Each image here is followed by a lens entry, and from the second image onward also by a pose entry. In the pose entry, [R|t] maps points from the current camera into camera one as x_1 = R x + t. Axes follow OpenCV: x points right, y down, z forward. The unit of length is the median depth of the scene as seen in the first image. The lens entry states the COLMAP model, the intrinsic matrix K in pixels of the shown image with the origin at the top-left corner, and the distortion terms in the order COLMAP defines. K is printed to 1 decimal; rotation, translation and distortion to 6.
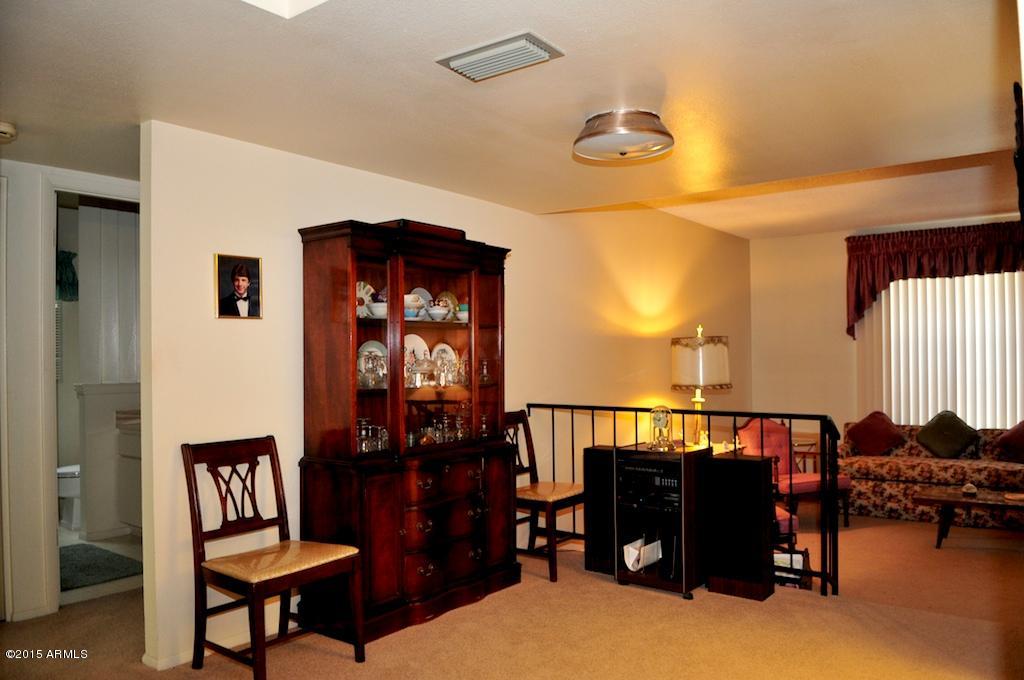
lens RADIAL K [[761.5, 0, 508.1], [0, 761.5, 347.7], [0, 0, 1]] dist [-0.029373, -0.025189]
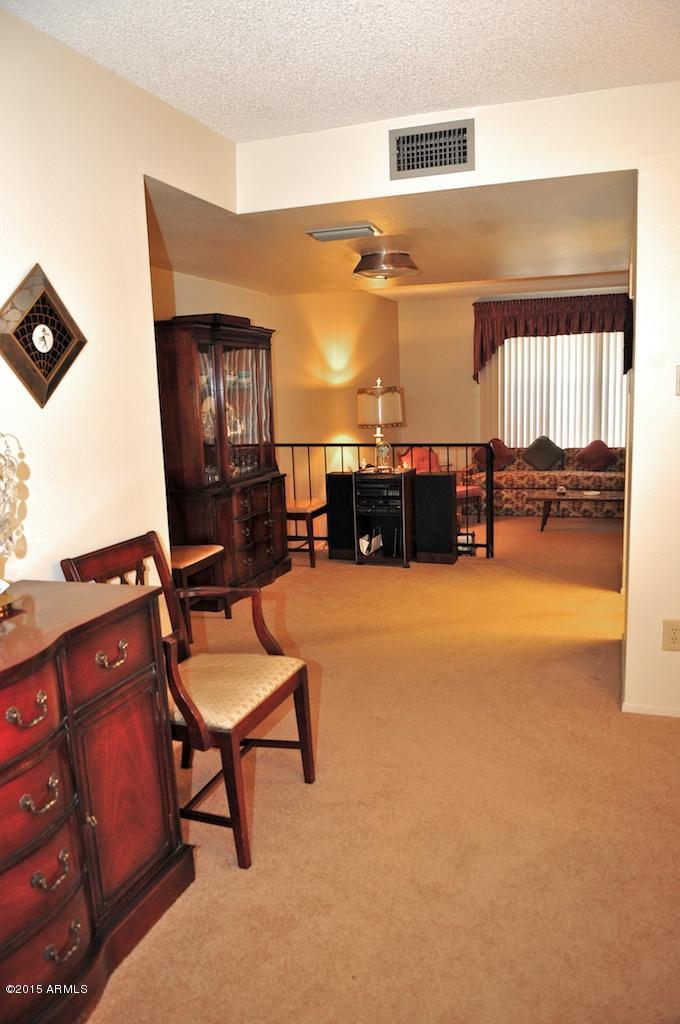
lens RADIAL K [[761.5, 0, 344.1], [0, 761.5, 512.5], [0, 0, 1]] dist [-0.029373, -0.025189]
pose [[0.952159, -0.070698, 0.297313, -0.208607], [0.018898, 0.984633, 0.173613, -0.029879], [-0.305019, -0.159688, 0.938863, -0.242204]]
